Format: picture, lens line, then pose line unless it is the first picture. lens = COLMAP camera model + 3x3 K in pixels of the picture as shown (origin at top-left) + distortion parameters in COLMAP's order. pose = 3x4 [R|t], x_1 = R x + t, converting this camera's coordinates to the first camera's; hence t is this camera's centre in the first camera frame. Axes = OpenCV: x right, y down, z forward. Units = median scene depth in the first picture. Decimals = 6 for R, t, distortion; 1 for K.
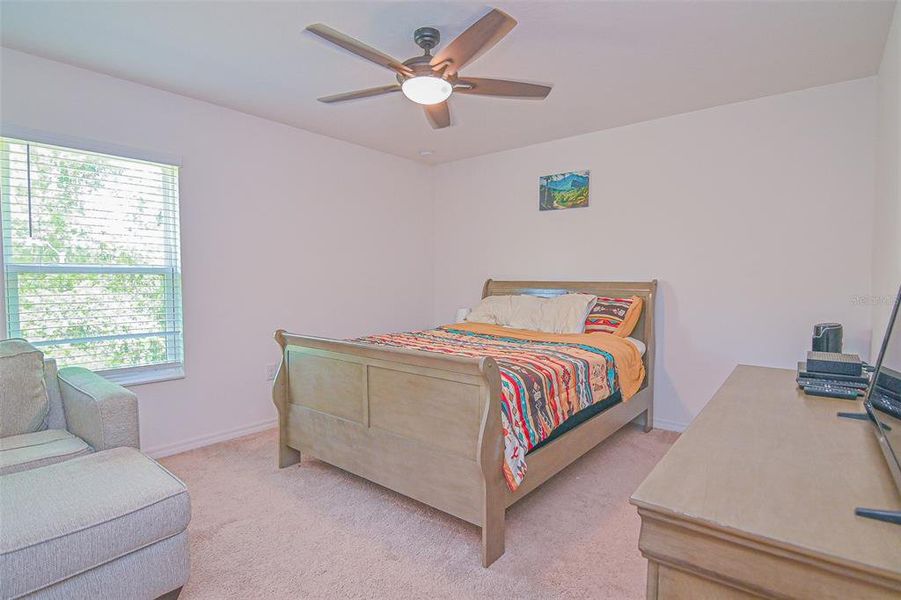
lens RADIAL K [[443.2, 0, 401.5], [0, 443.2, 298.1], [0, 0, 1]] dist [-0.006484, 0.000749]
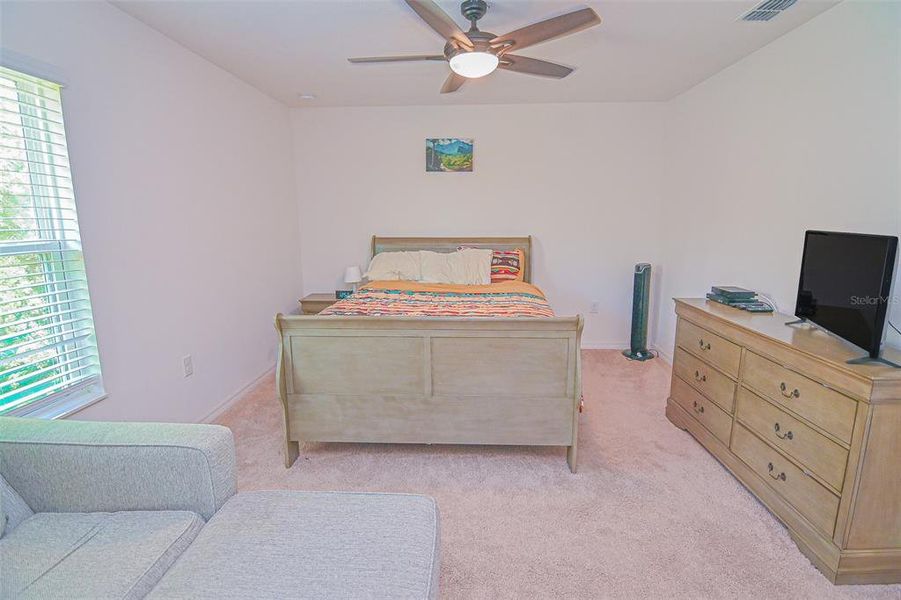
lens RADIAL K [[443.2, 0, 444.7], [0, 443.2, 301.1], [0, 0, 1]] dist [-0.006484, 0.000749]
pose [[0.798723, -0.117465, 0.590121, -0.398477], [0.039752, 0.988918, 0.143042, -0.046527], [-0.600384, -0.090793, 0.794541, 0.110595]]
